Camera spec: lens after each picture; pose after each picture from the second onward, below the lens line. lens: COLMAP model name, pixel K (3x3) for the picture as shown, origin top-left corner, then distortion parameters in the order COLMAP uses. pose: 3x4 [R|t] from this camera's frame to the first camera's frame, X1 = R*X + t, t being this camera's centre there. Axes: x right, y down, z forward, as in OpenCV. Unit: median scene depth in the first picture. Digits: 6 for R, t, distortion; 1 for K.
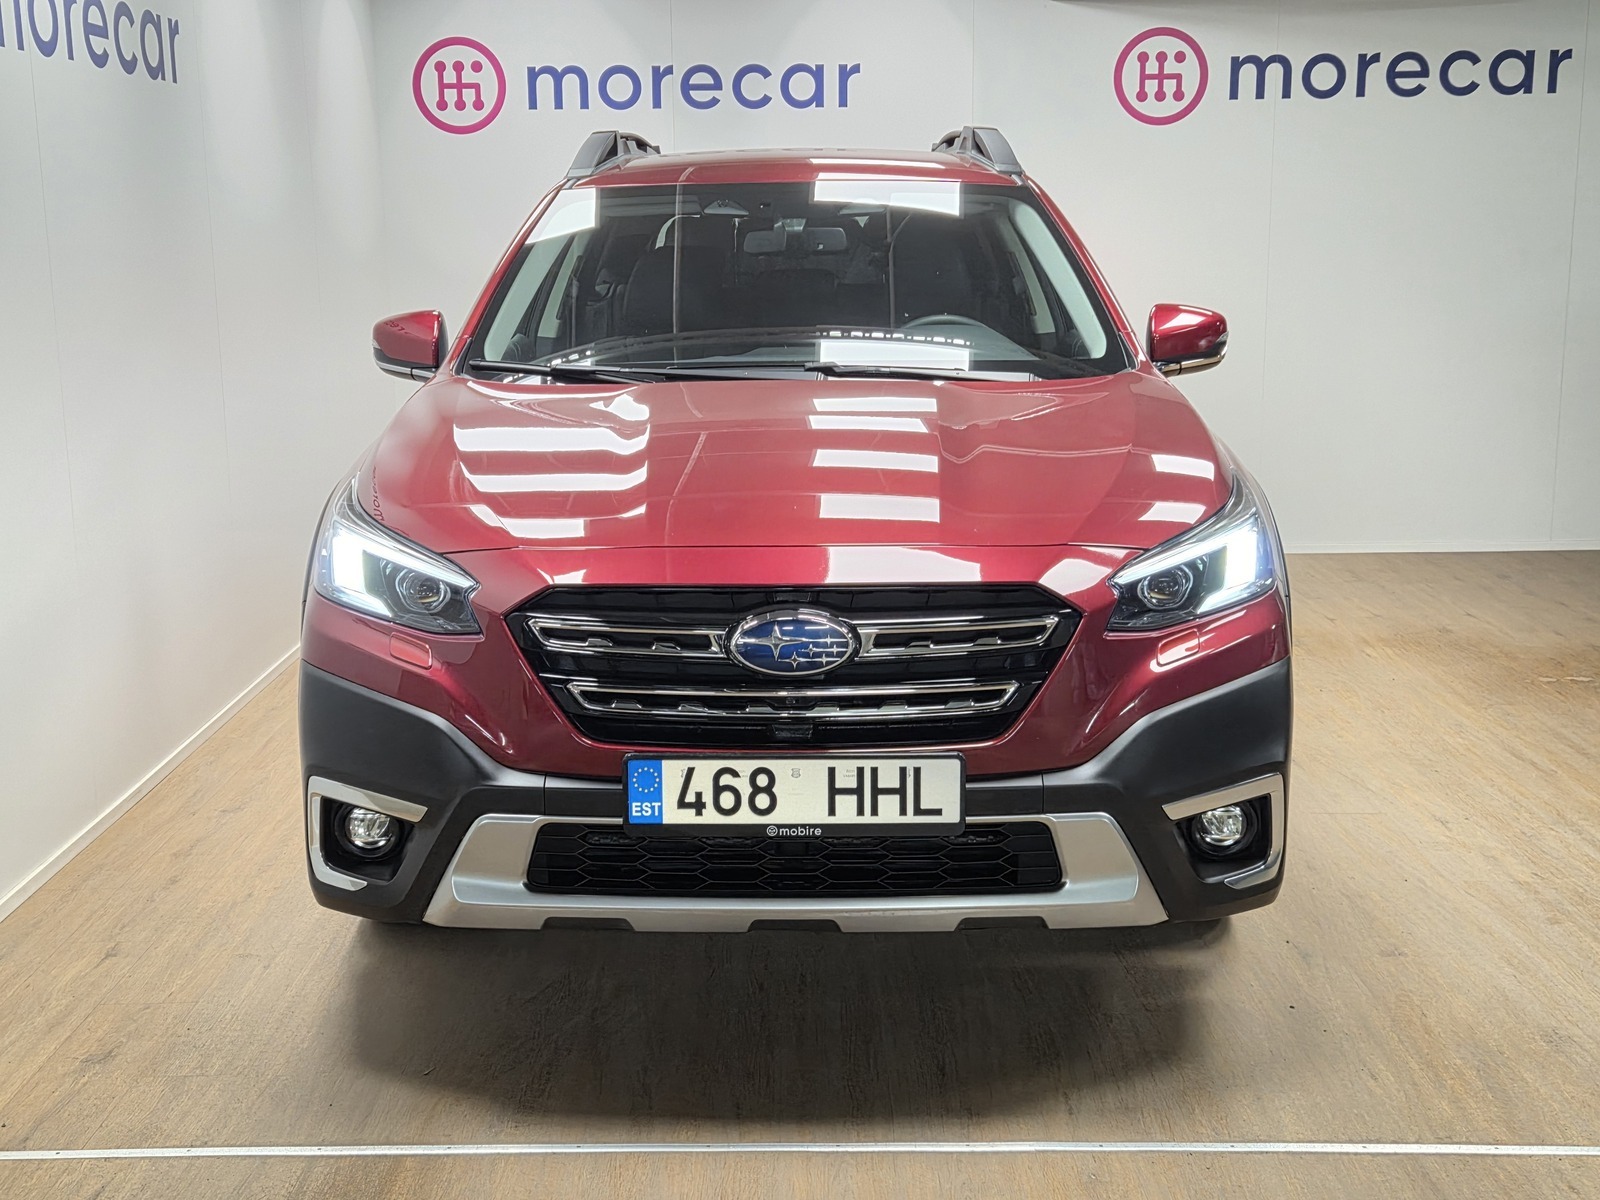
lens RADIAL K [[1924.4, 0, 800.1], [0, 1924.4, 605.5], [0, 0, 1]] dist [0.076753, 0.000000]
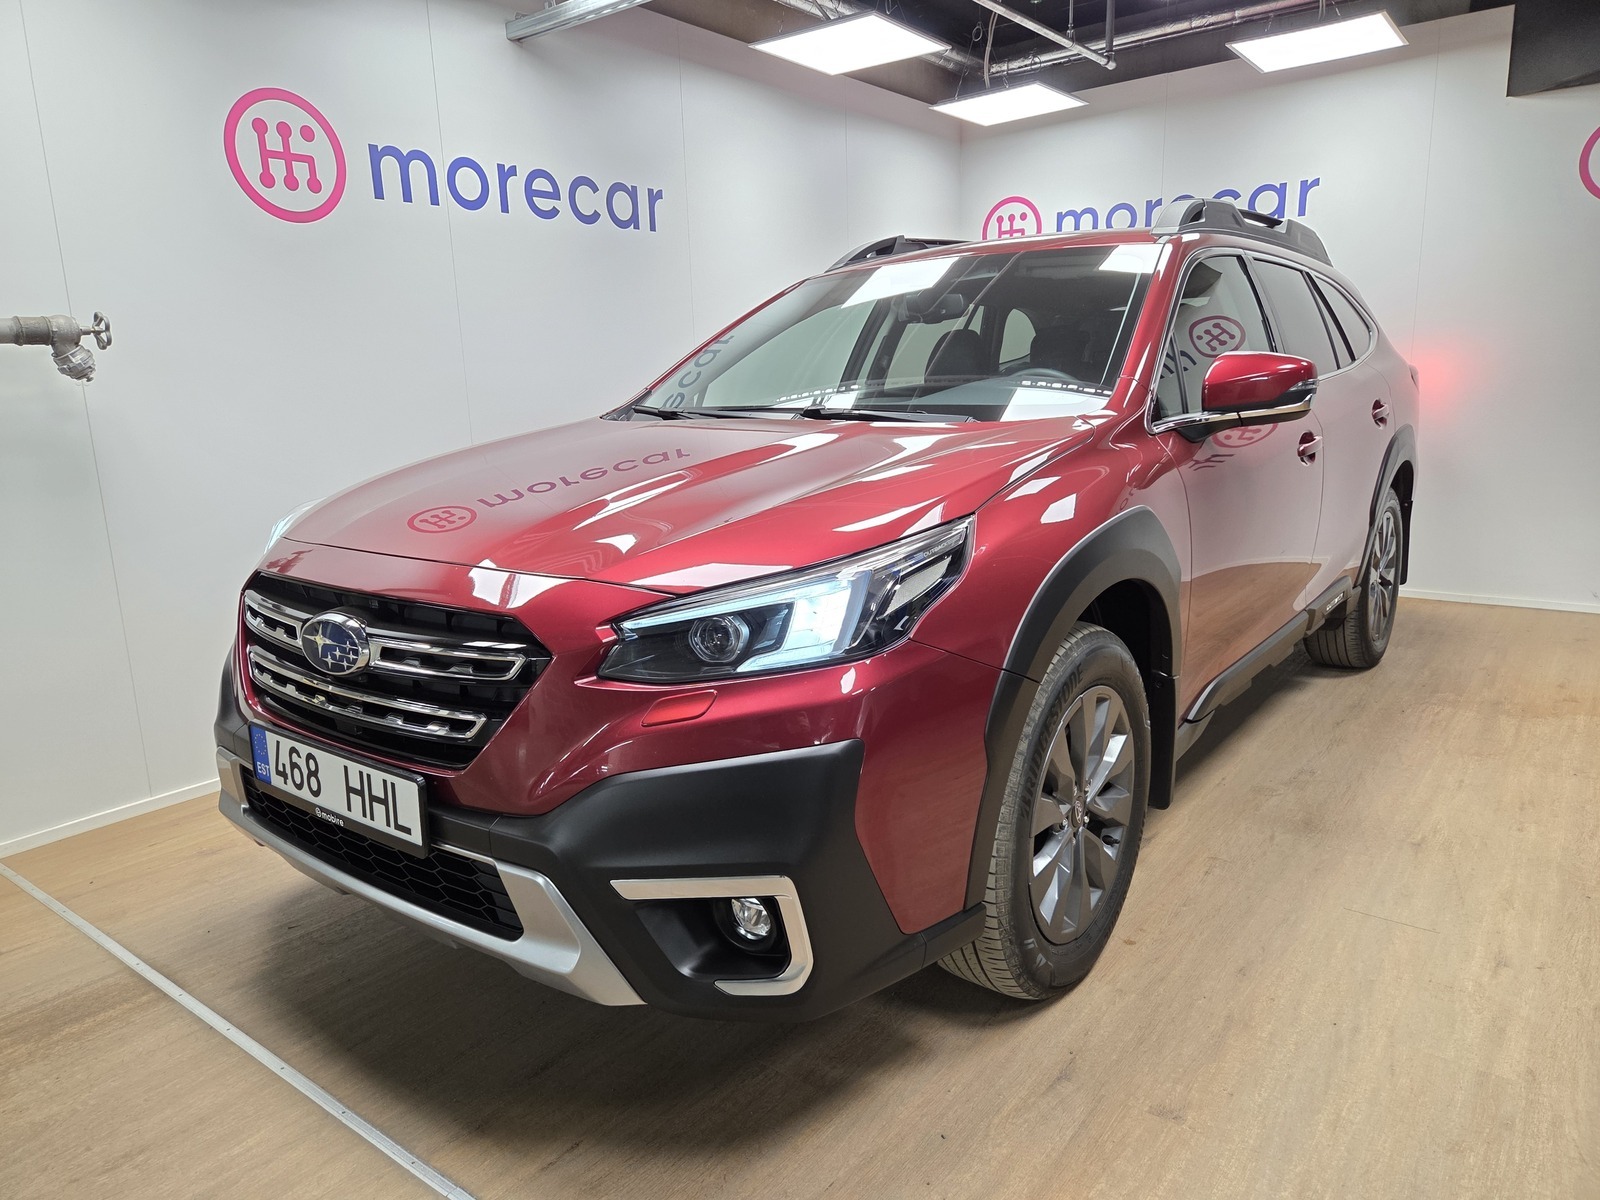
lens RADIAL K [[1085.3, 0, 785.9], [0, 1085.3, 608.3], [0, 0, 1]] dist [0.058210, -0.030322]
pose [[0.787774, 0.114908, -0.605152, 0.310890], [-0.098042, 0.993312, 0.060984, -0.034390], [0.608112, 0.011289, 0.793771, 0.372438]]
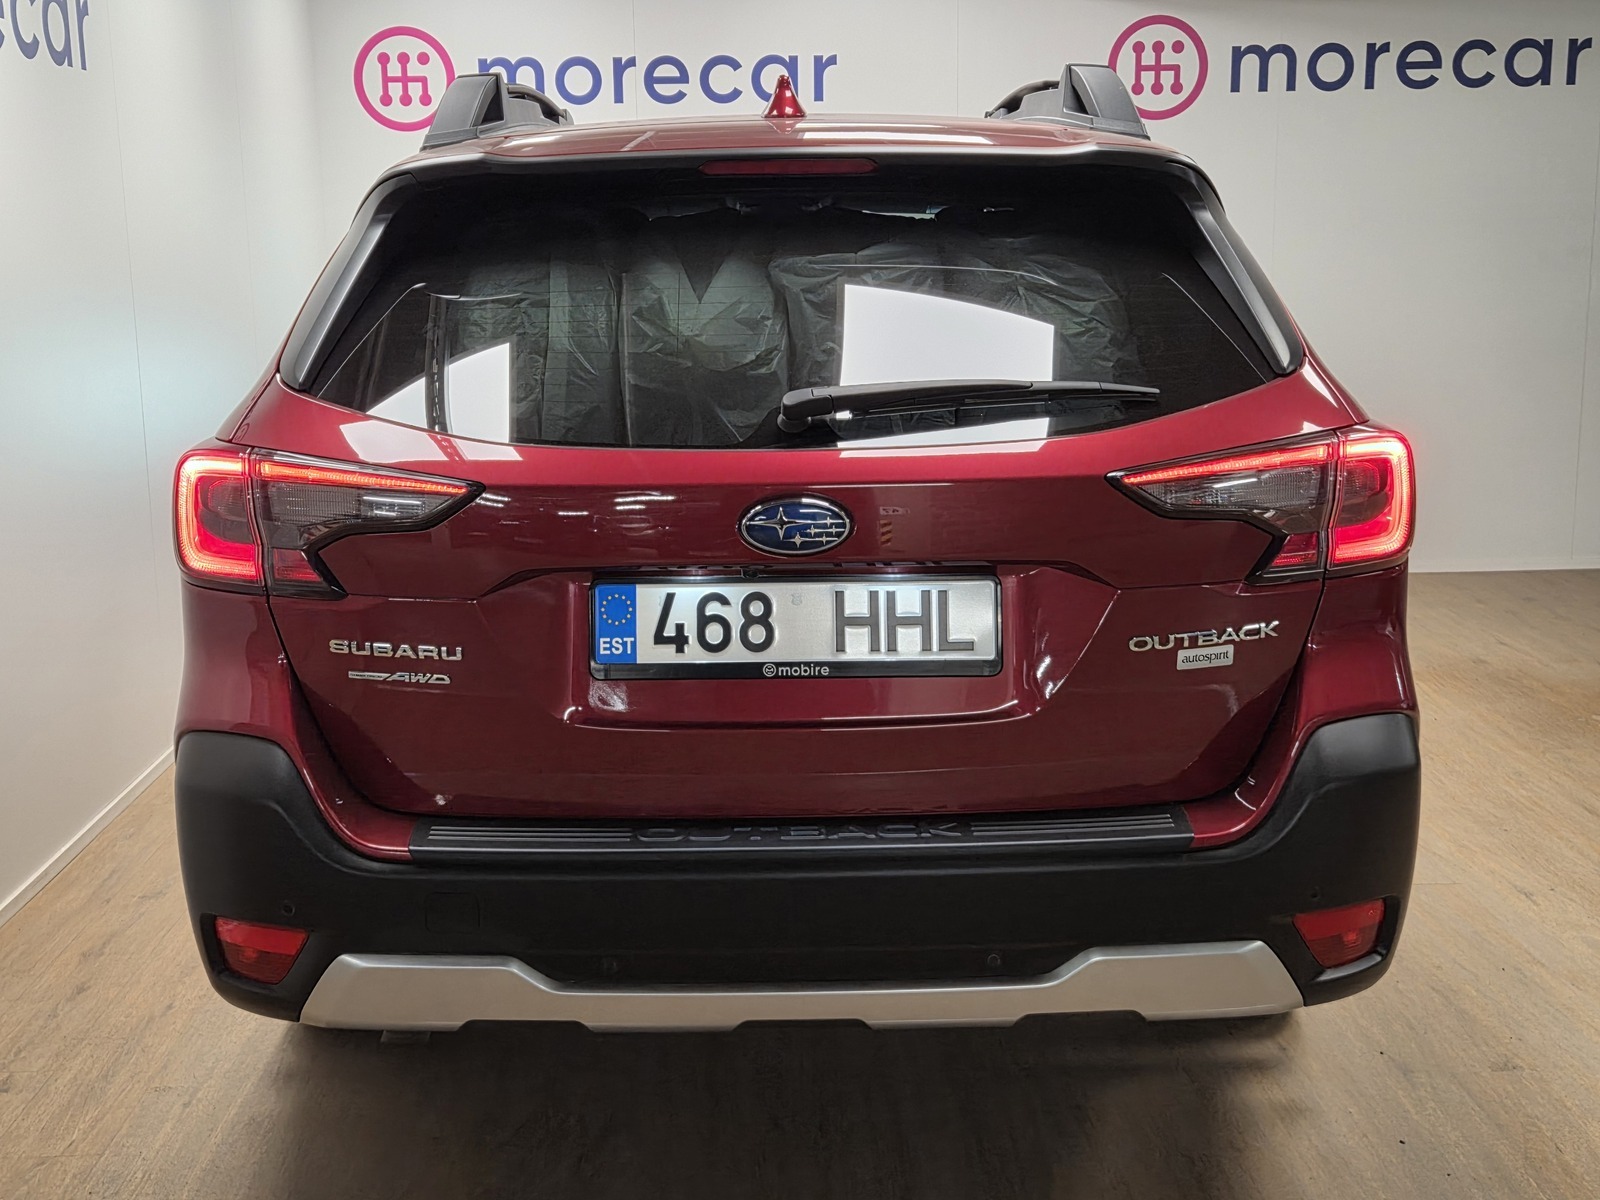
lens RADIAL K [[1924.4, 0, 794.7], [0, 1924.4, 595.8], [0, 0, 1]] dist [0.076753, 0.000000]
pose [[0.999659, -0.009278, 0.024413, -0.020841], [0.009451, 0.999931, -0.006992, -0.019002], [-0.024346, 0.007220, 0.999678, 0.102711]]
